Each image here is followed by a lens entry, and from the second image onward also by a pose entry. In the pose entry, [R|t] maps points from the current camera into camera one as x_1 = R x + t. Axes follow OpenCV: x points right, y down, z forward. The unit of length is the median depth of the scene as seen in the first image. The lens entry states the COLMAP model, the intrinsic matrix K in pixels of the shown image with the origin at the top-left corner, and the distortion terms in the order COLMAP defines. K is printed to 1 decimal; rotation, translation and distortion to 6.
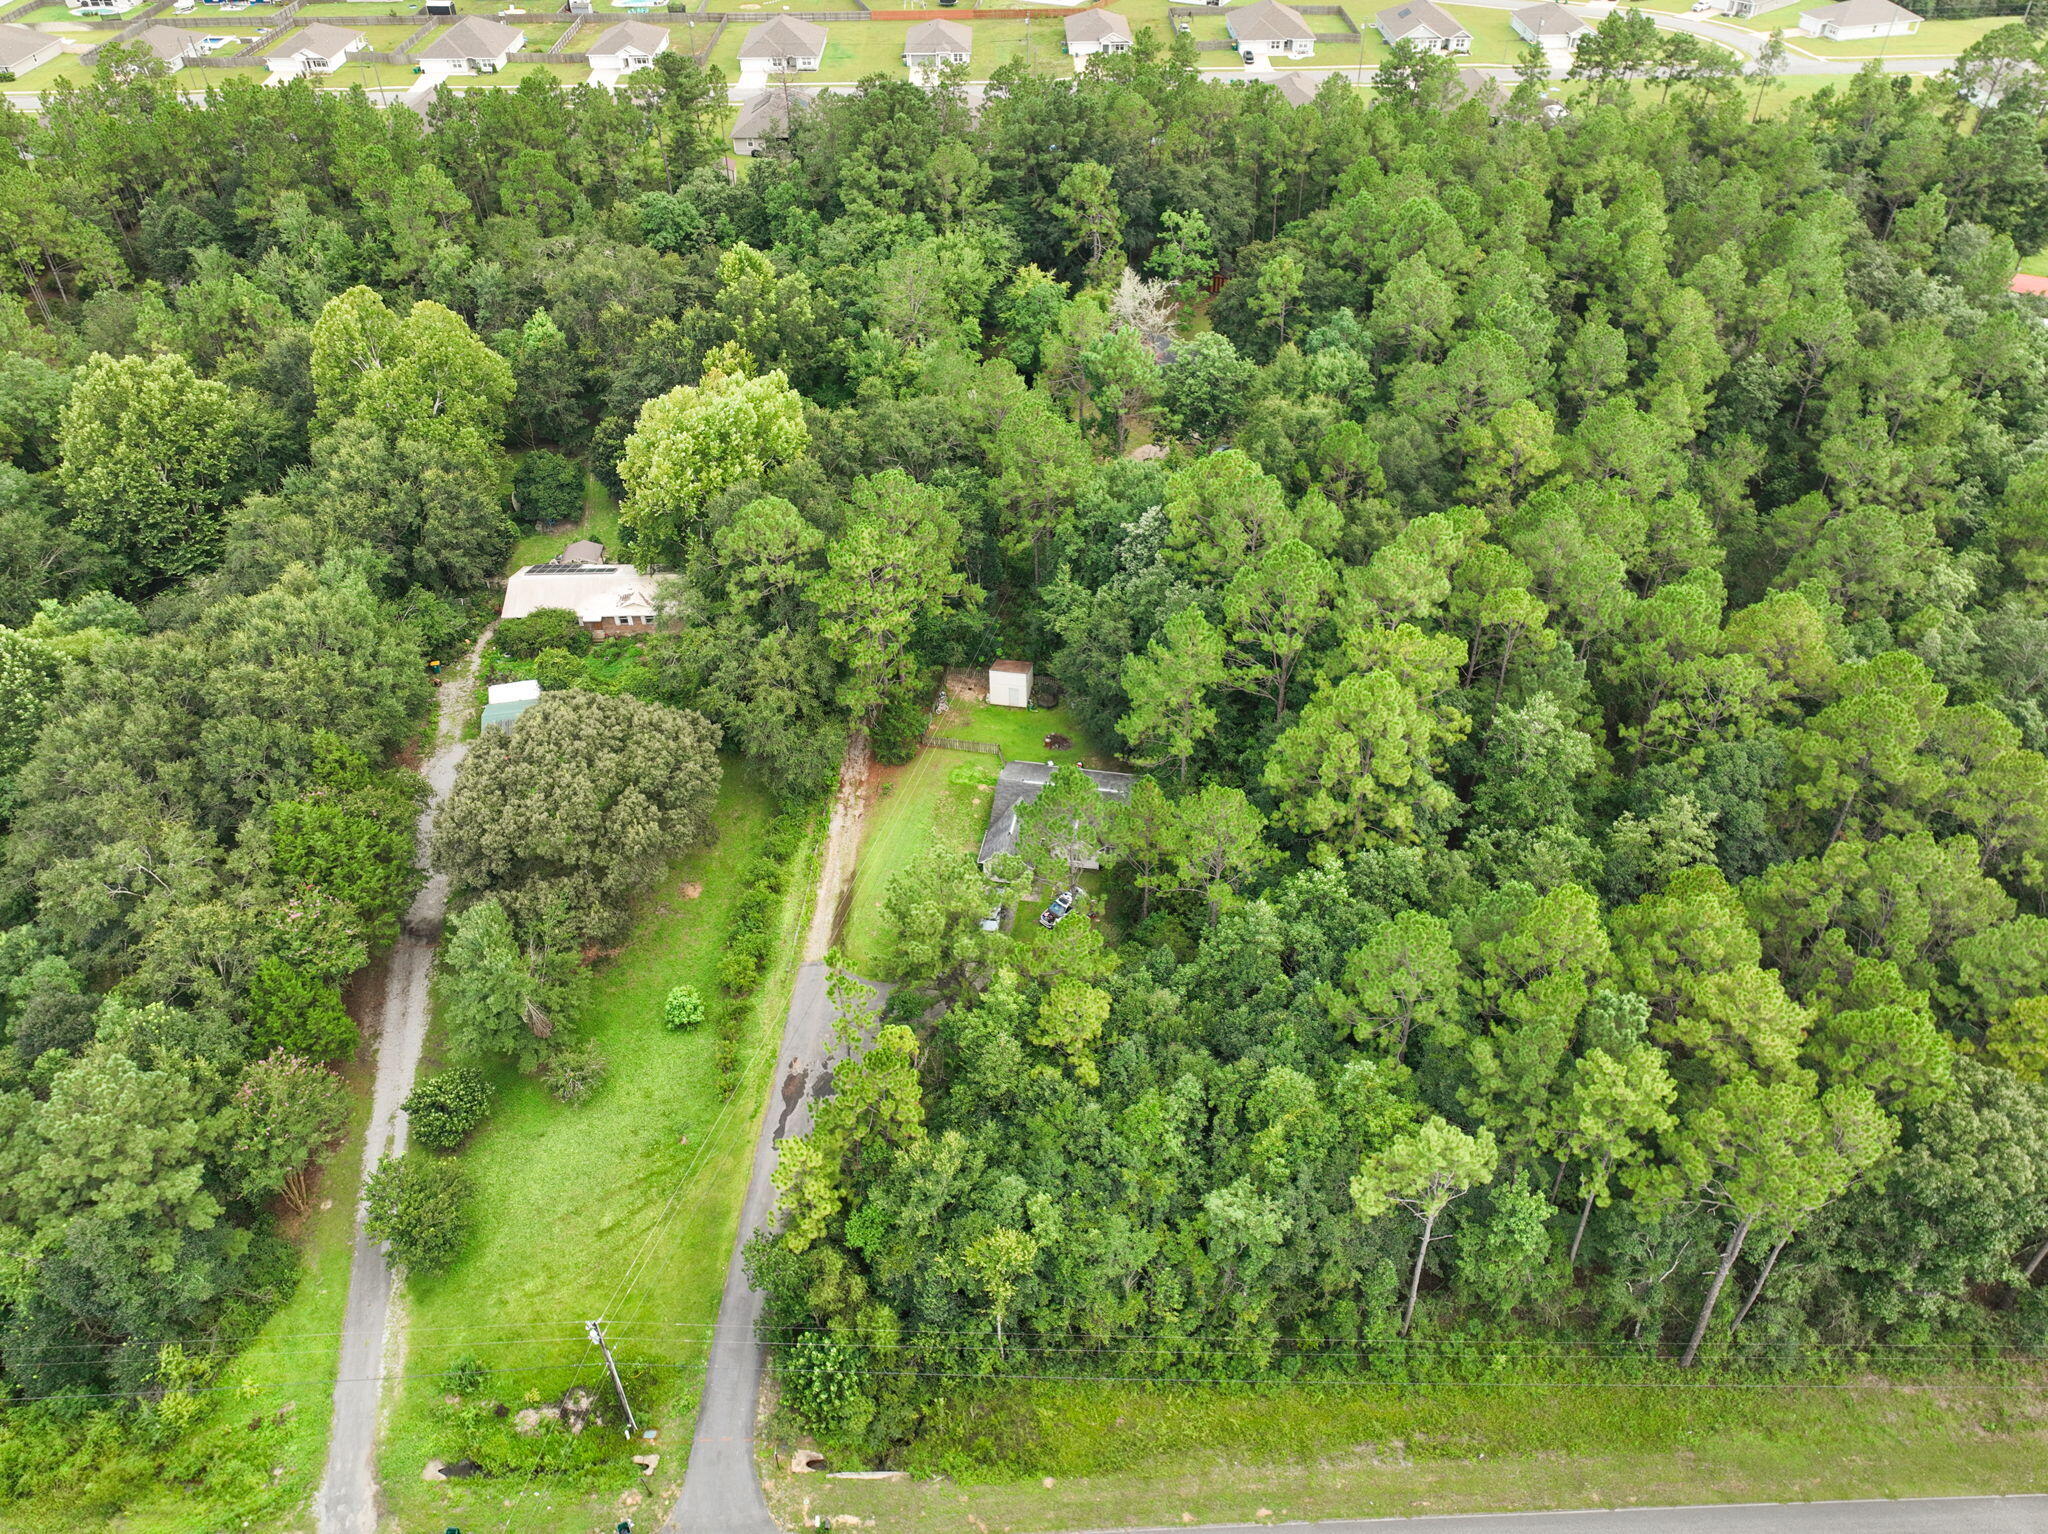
lens RADIAL K [[1486.3, 0, 1043.1], [0, 1486.3, 748.5], [0, 0, 1]] dist [0.005696, 0.013741]
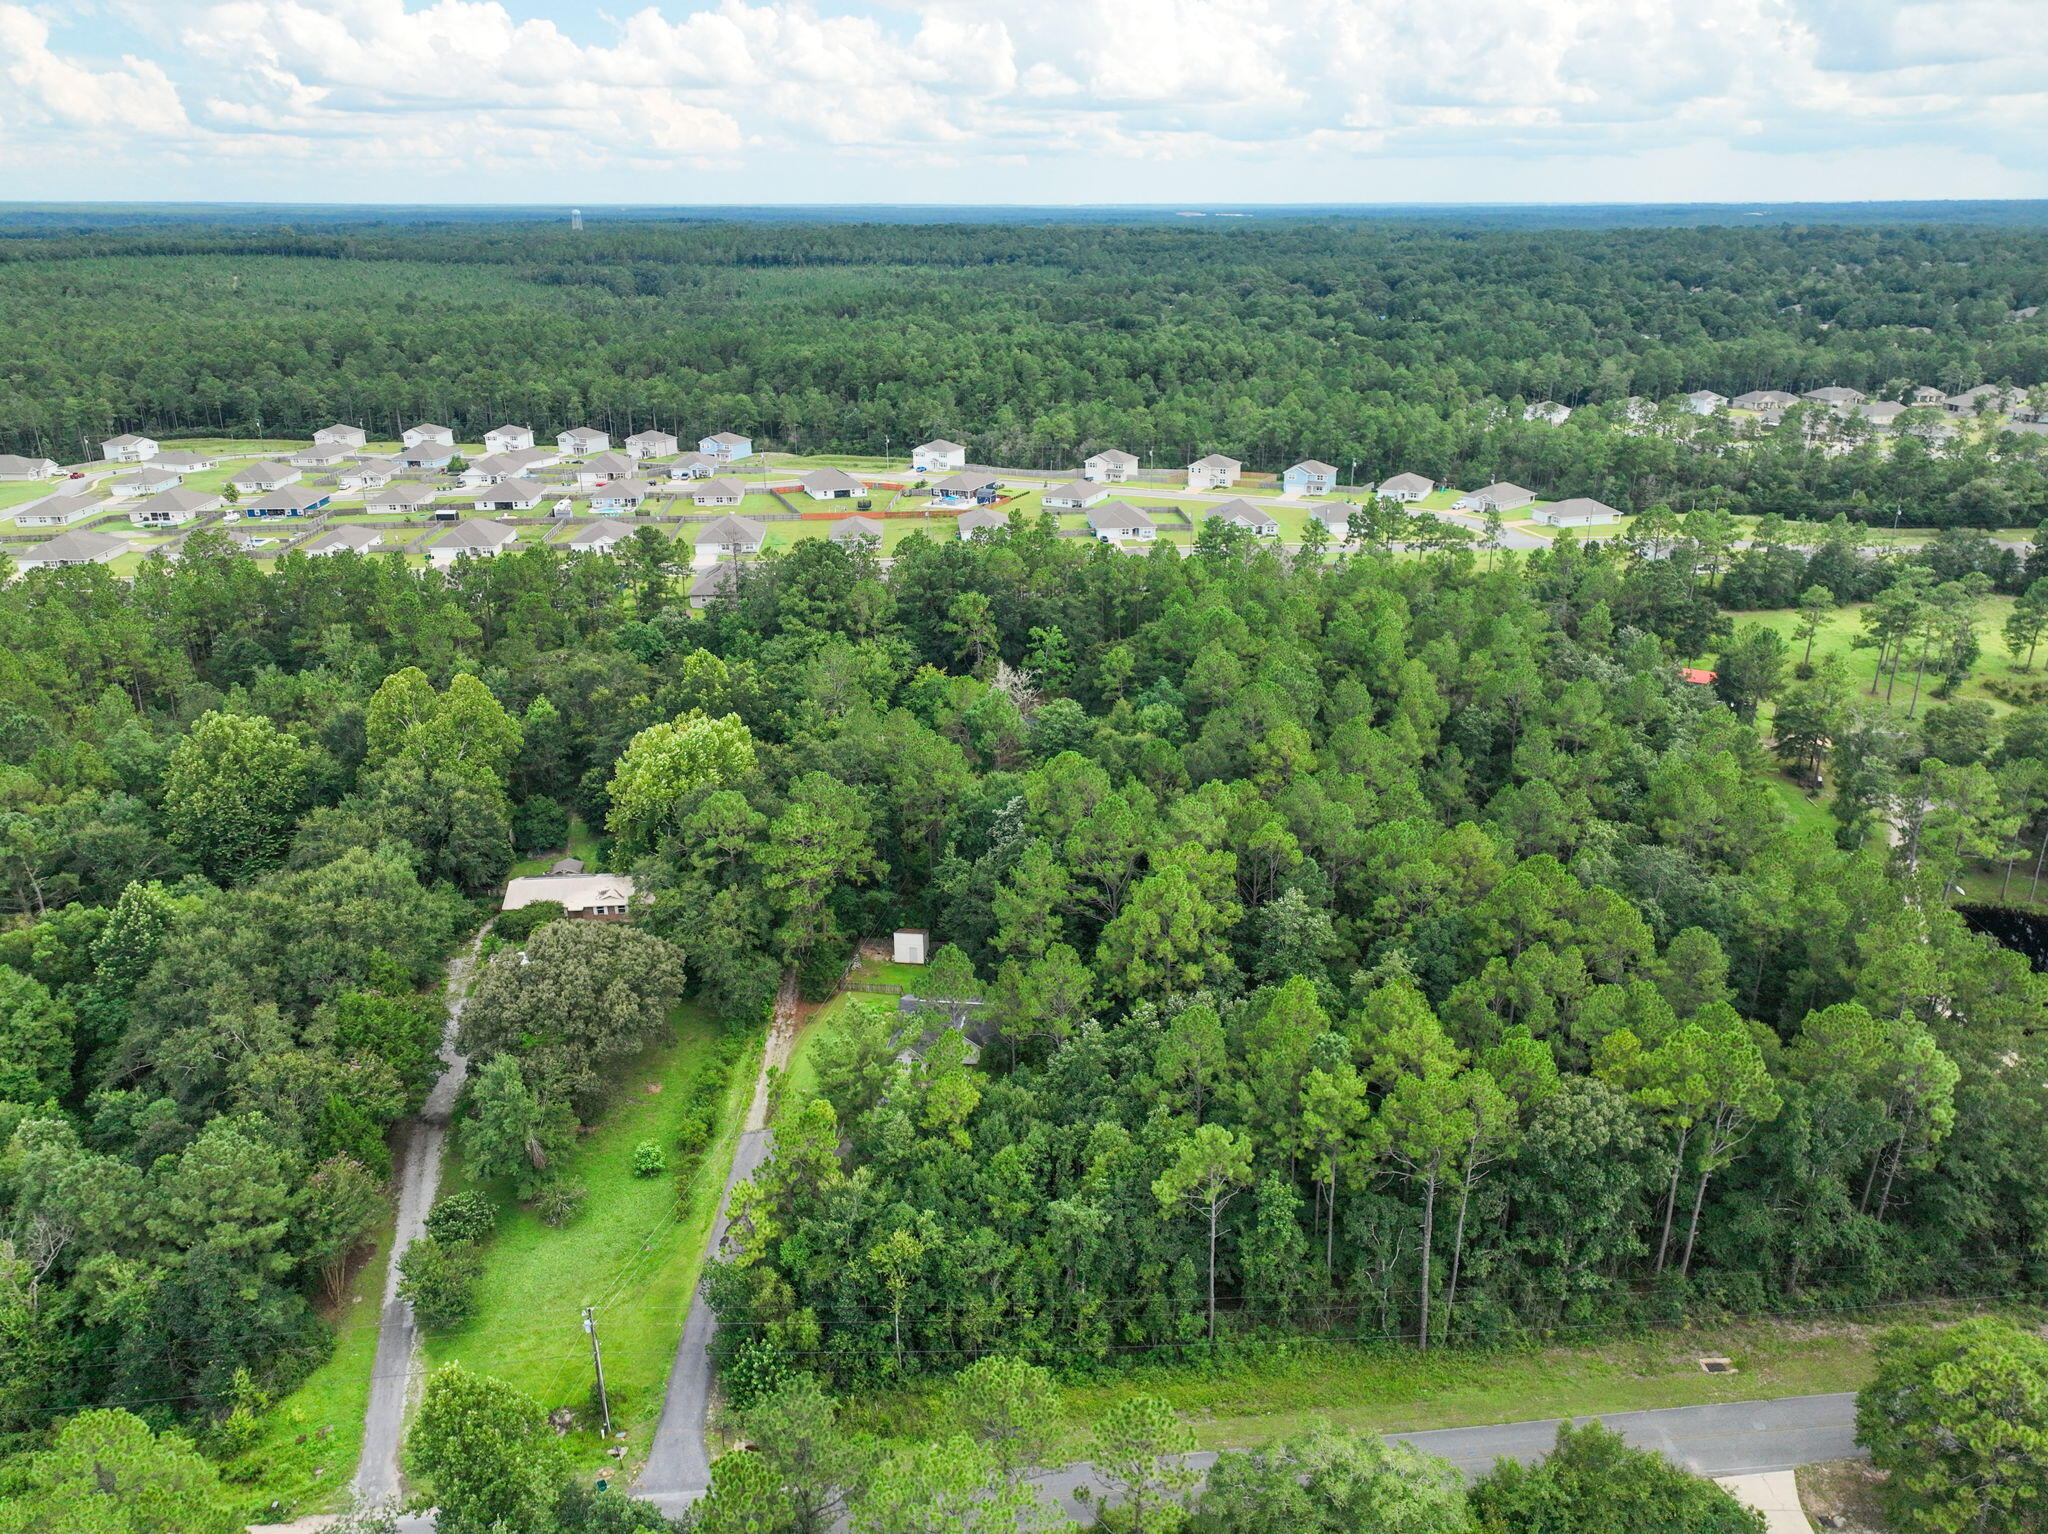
lens RADIAL K [[1486.3, 0, 1043.1], [0, 1486.3, 748.5], [0, 0, 1]] dist [0.005696, 0.013741]
pose [[0.998133, -0.018669, 0.058157, 0.021680], [0.036423, 0.946254, -0.321368, 0.226200], [-0.049032, 0.322886, 0.945167, -0.276006]]
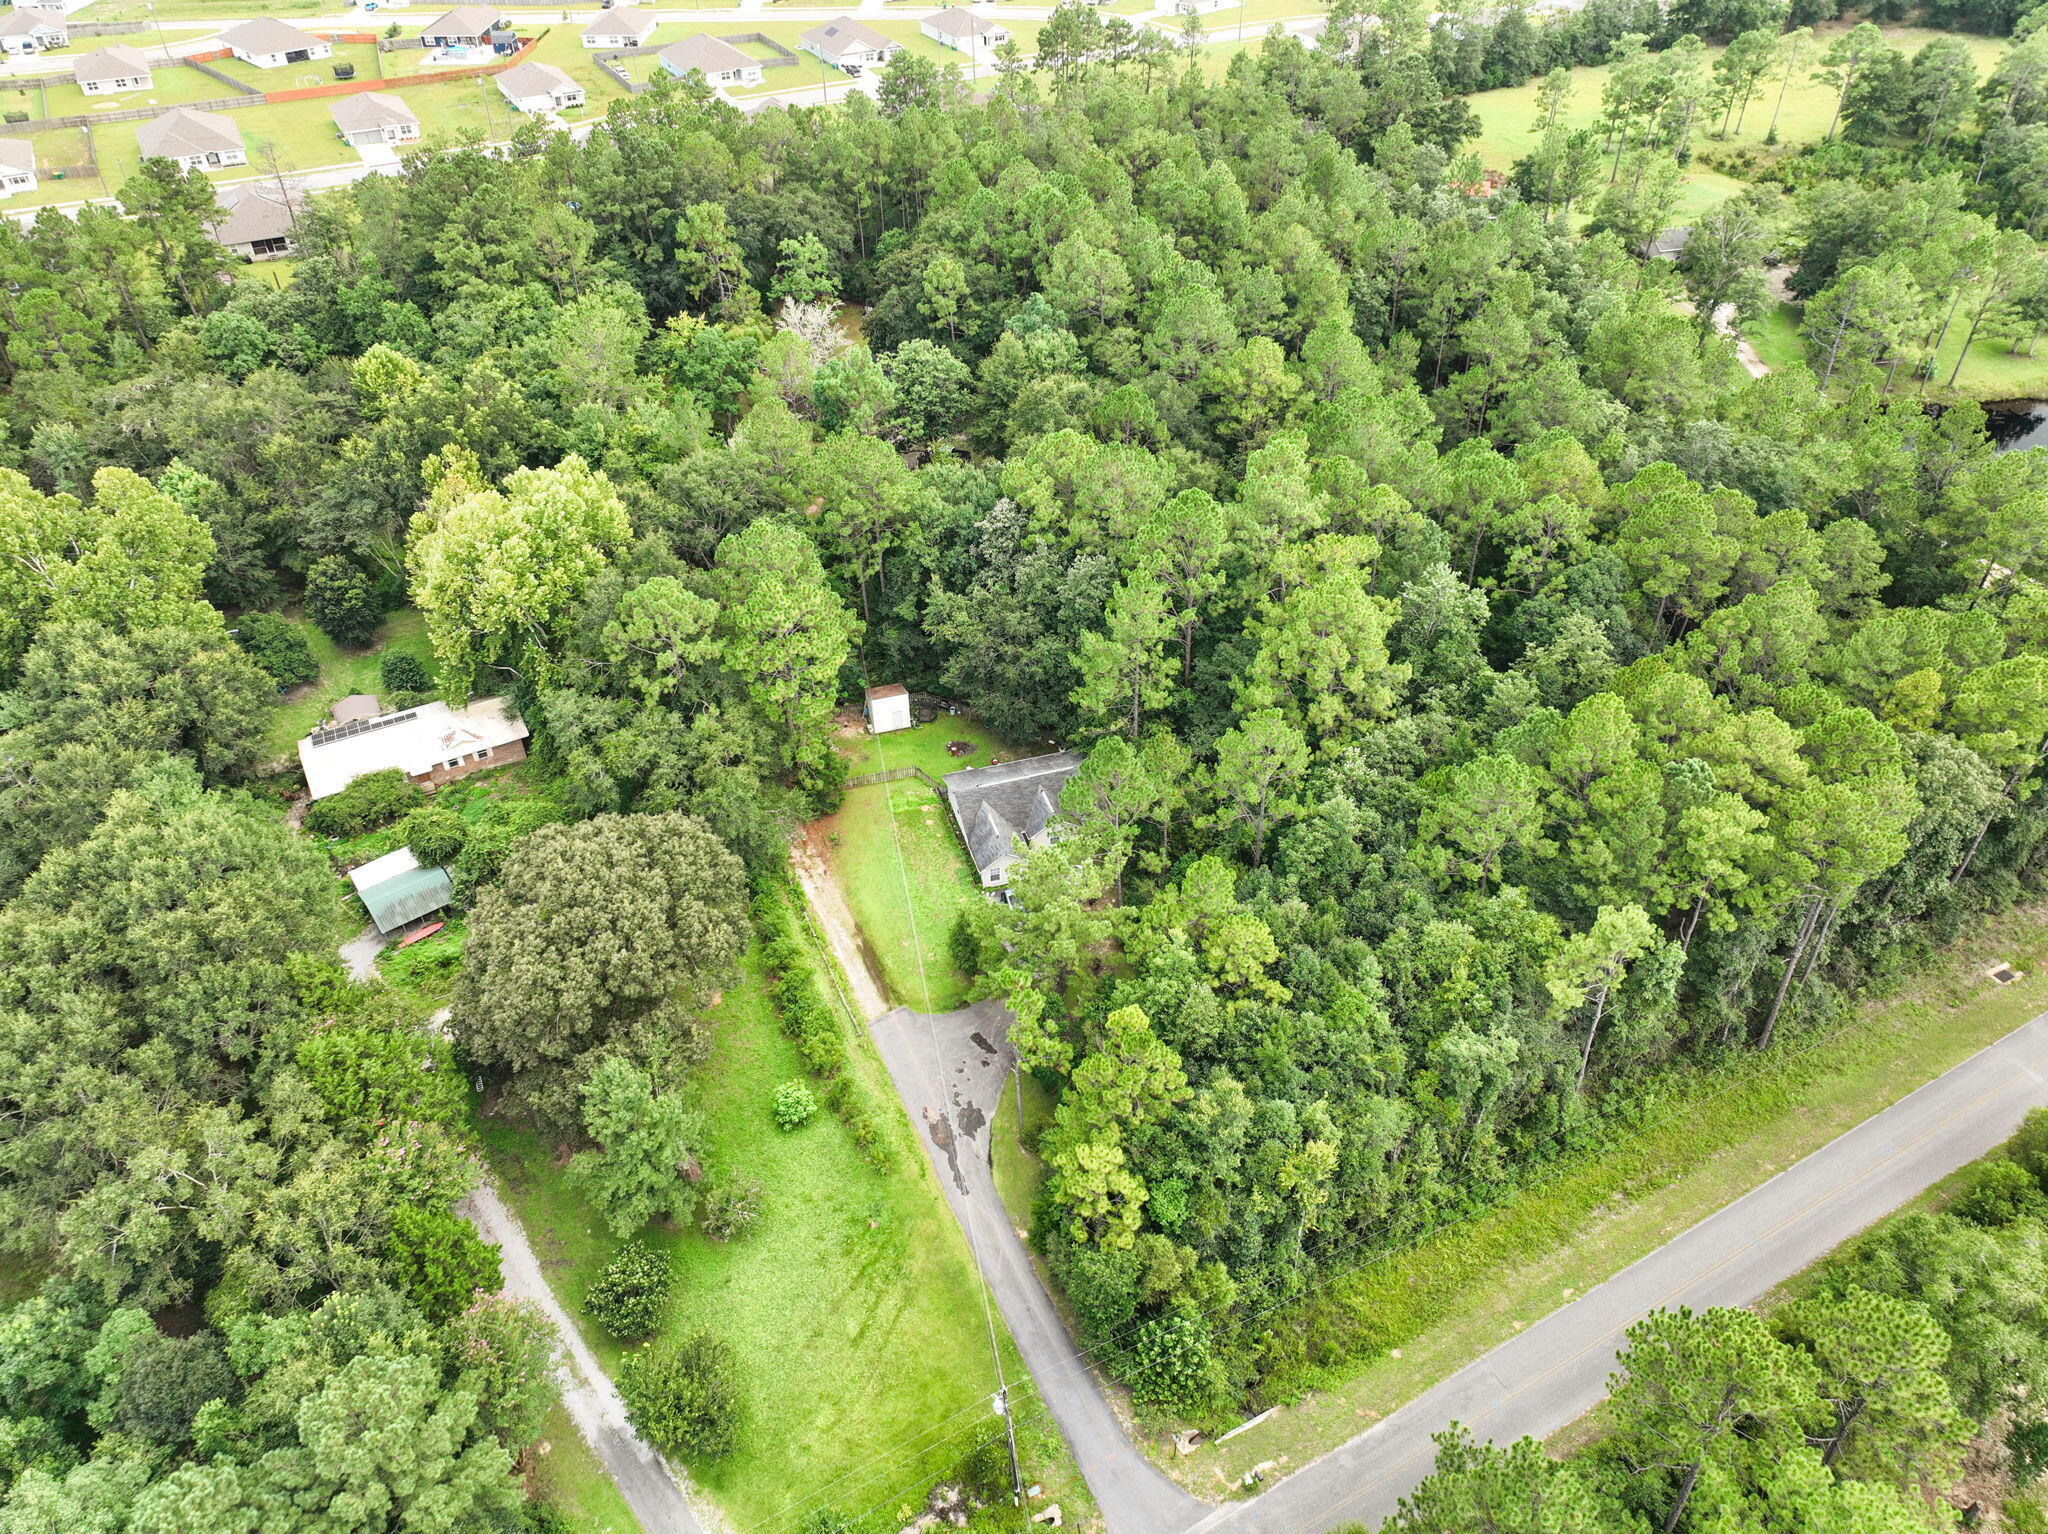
lens RADIAL K [[1486.3, 0, 1043.1], [0, 1486.3, 748.5], [0, 0, 1]] dist [0.005696, 0.013741]
pose [[0.888124, -0.285204, 0.360408, -0.324847], [0.291498, 0.955814, 0.038055, -0.028148], [-0.355337, 0.071261, 0.932018, 0.035945]]
